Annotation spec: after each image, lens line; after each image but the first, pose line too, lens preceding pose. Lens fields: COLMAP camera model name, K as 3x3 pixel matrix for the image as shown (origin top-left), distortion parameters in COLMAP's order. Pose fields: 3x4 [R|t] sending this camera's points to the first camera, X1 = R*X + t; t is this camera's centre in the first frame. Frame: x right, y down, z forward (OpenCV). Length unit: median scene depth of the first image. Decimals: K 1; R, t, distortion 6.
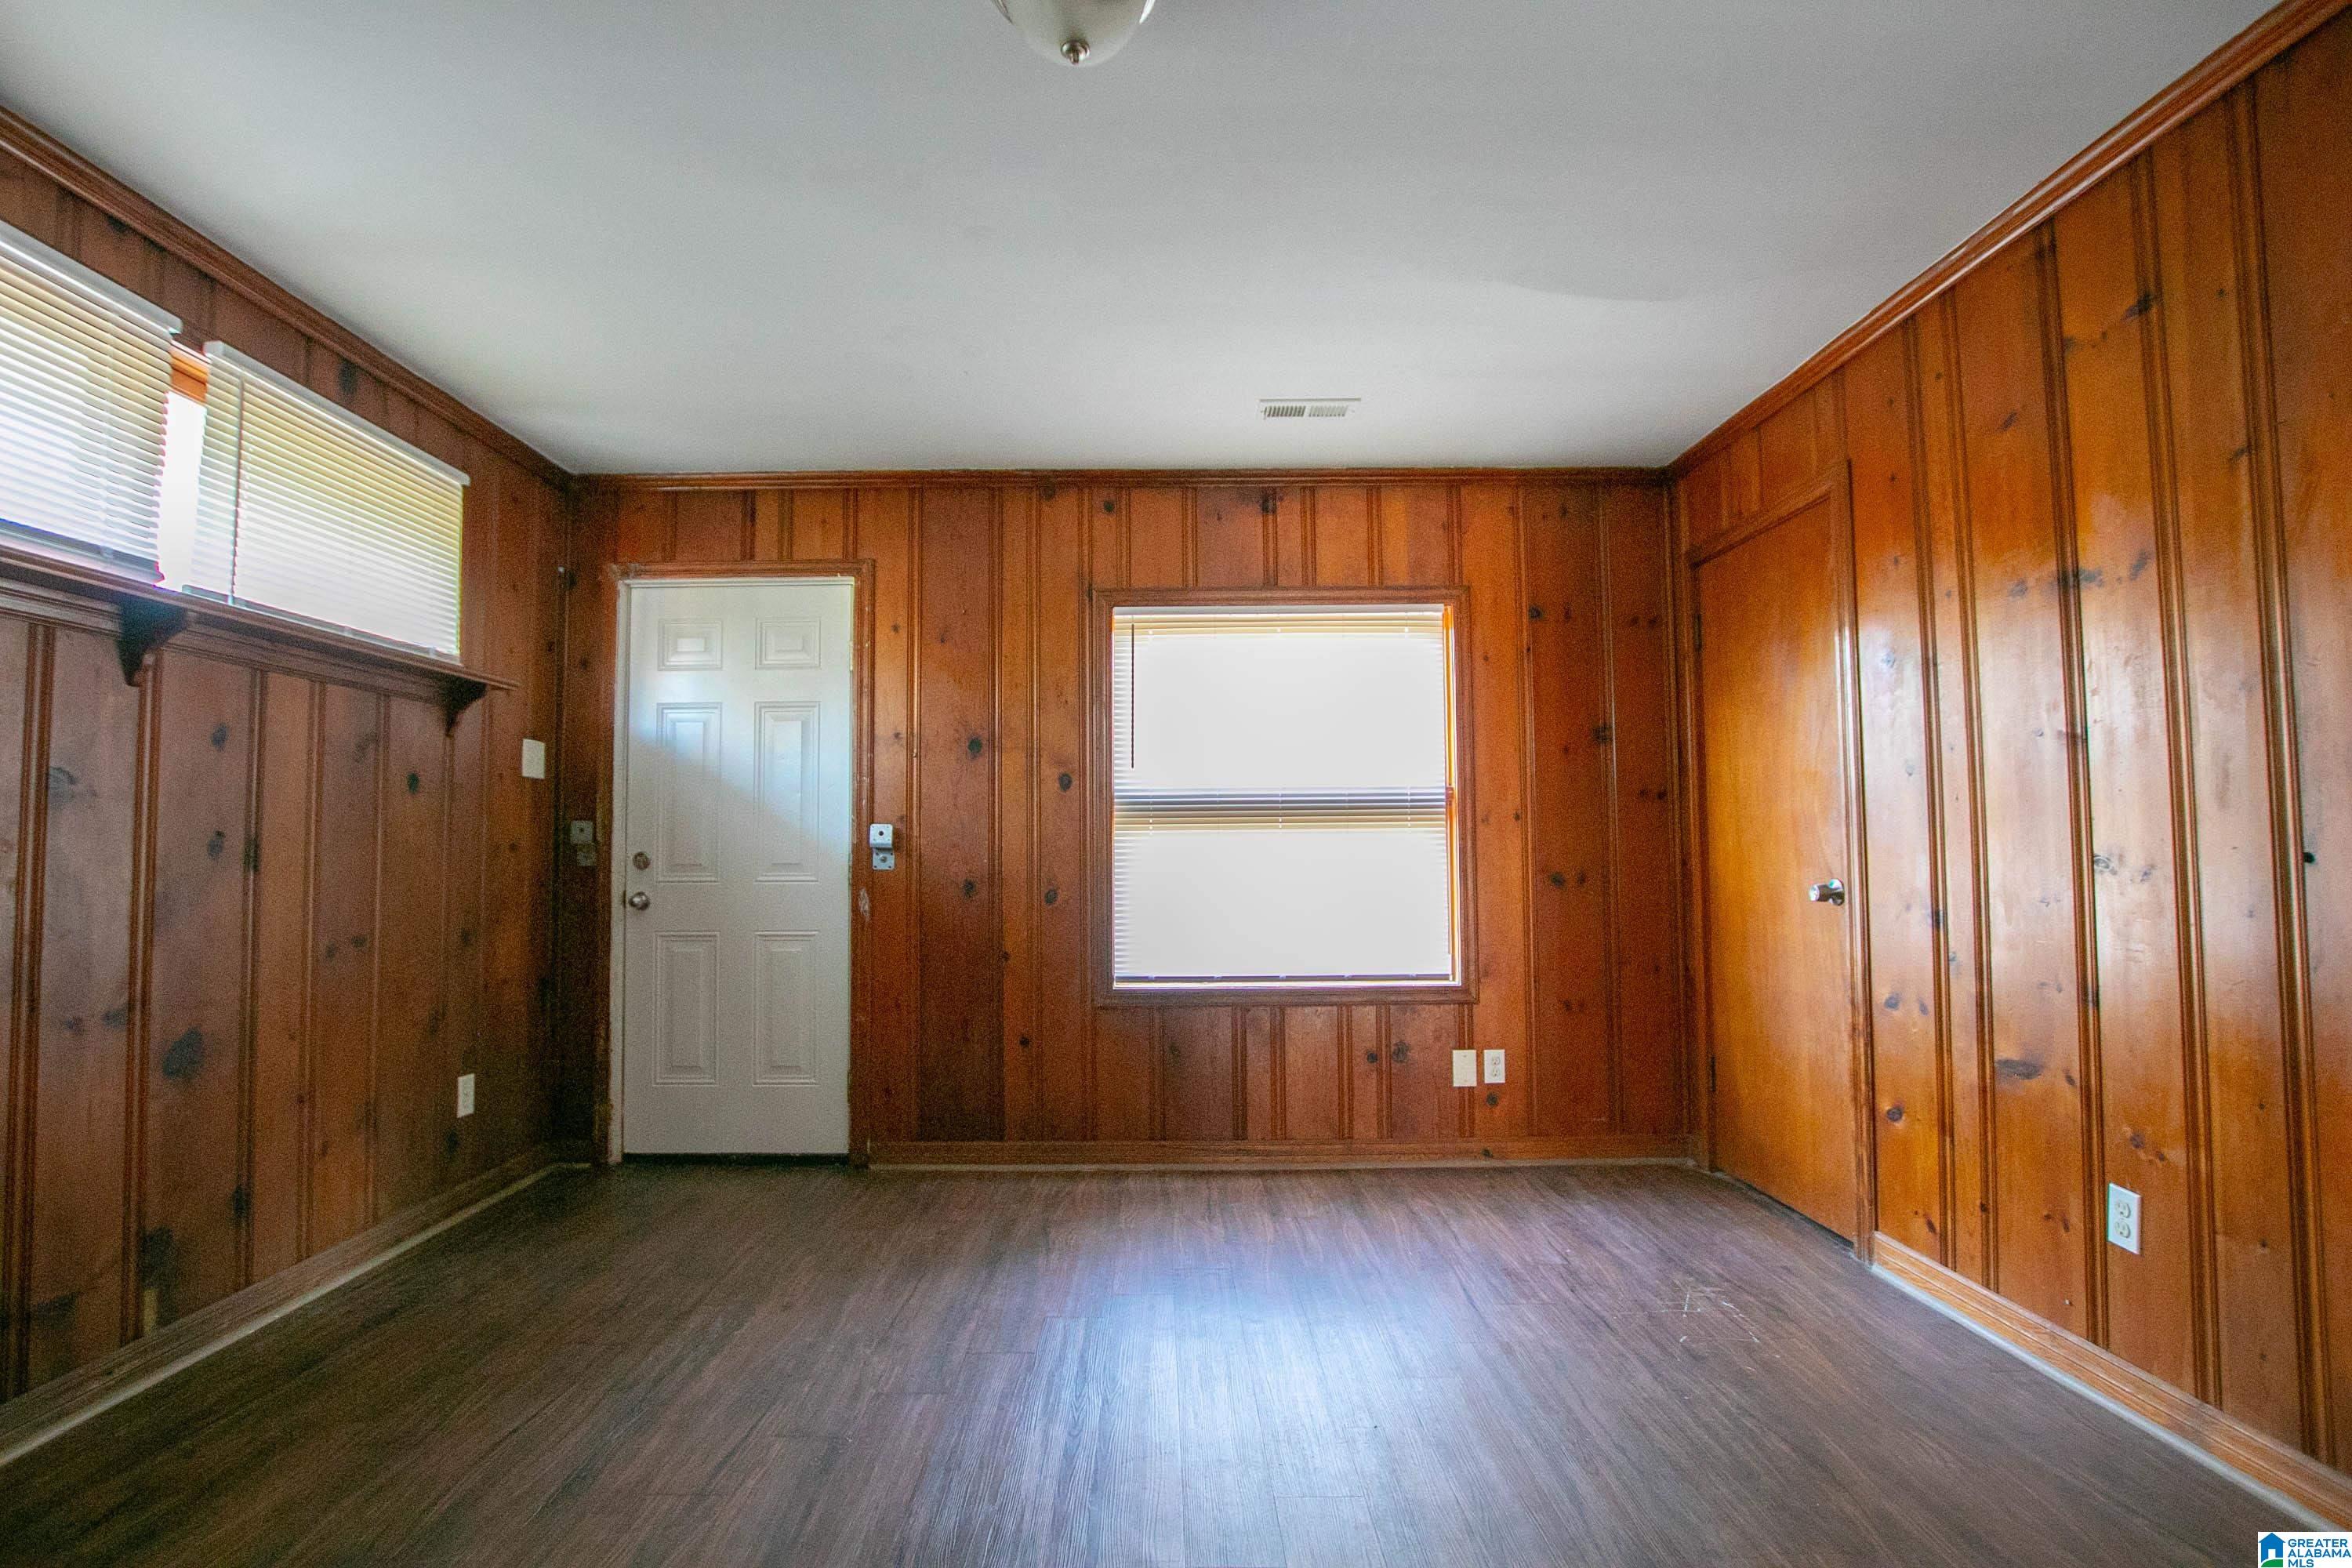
lens RADIAL K [[1109.3, 0, 1165.5], [0, 1109.3, 794.5], [0, 0, 1]] dist [-0.029342, 0.005431]
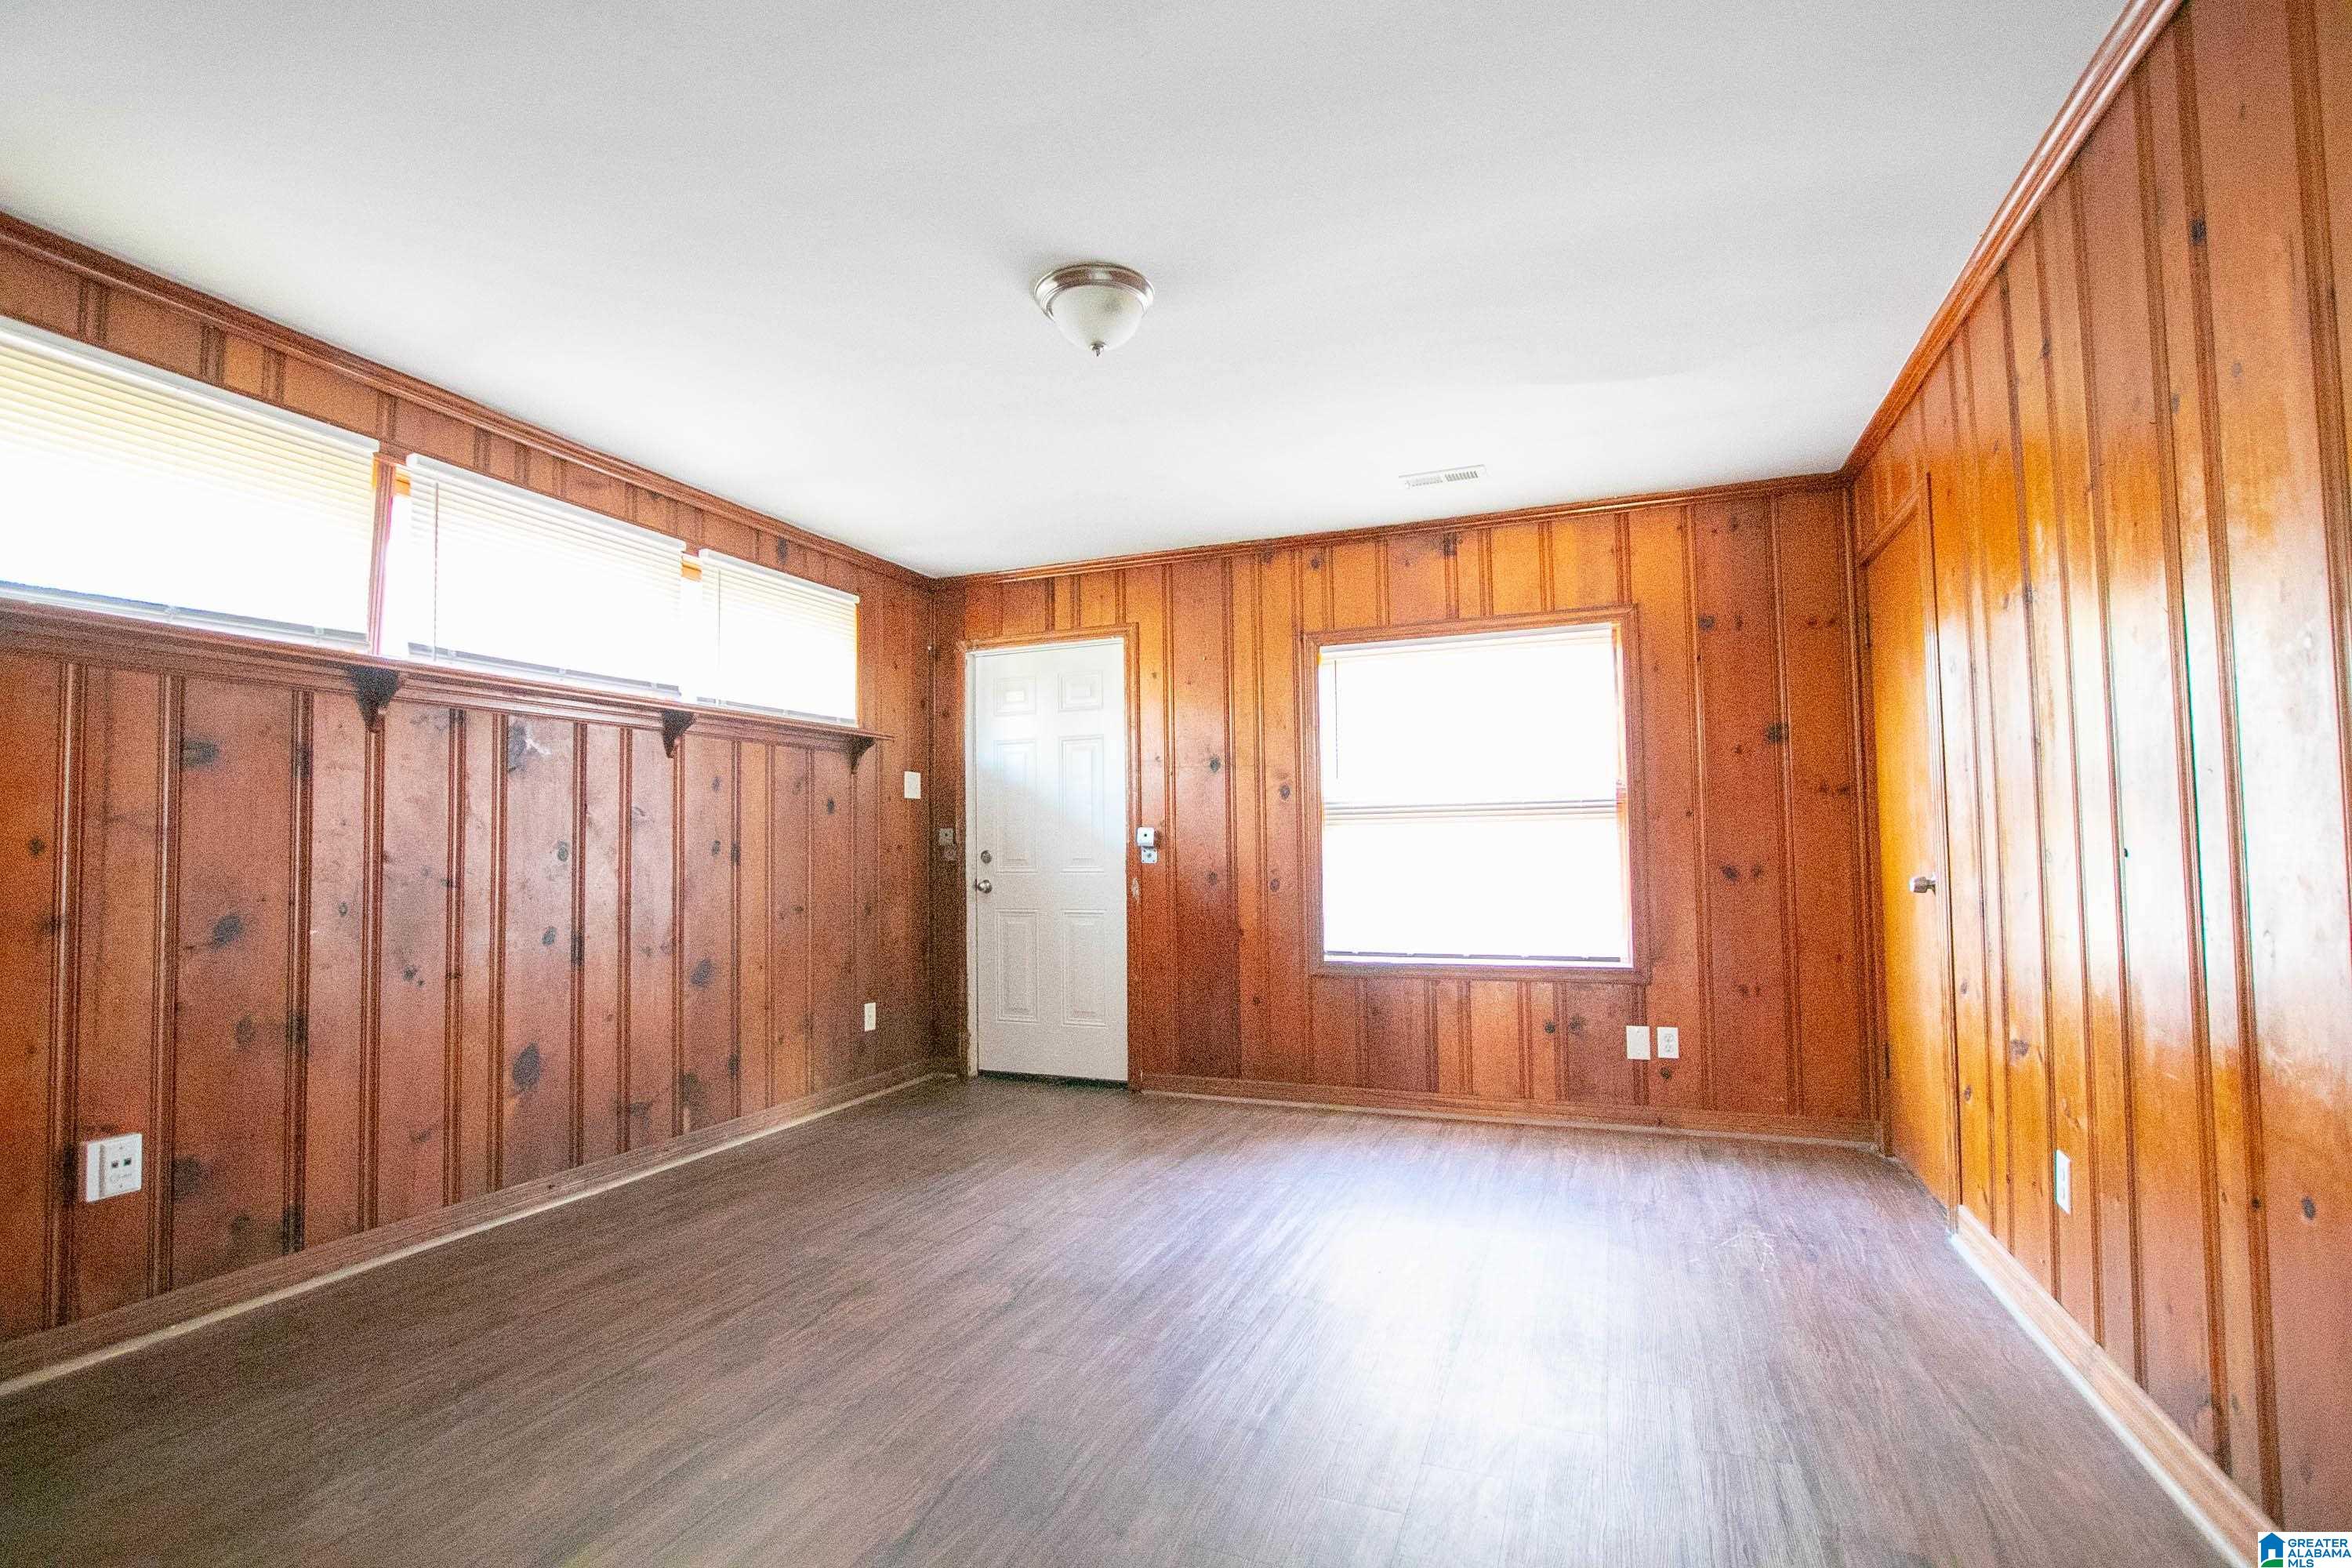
lens RADIAL K [[1109.3, 0, 1165.5], [0, 1109.3, 794.5], [0, 0, 1]] dist [-0.029342, 0.005431]
pose [[0.926635, -0.023174, -0.375248, 0.252481], [0.025788, 0.999666, 0.001944, -0.014184], [0.375077, -0.011478, 0.926922, -0.193001]]
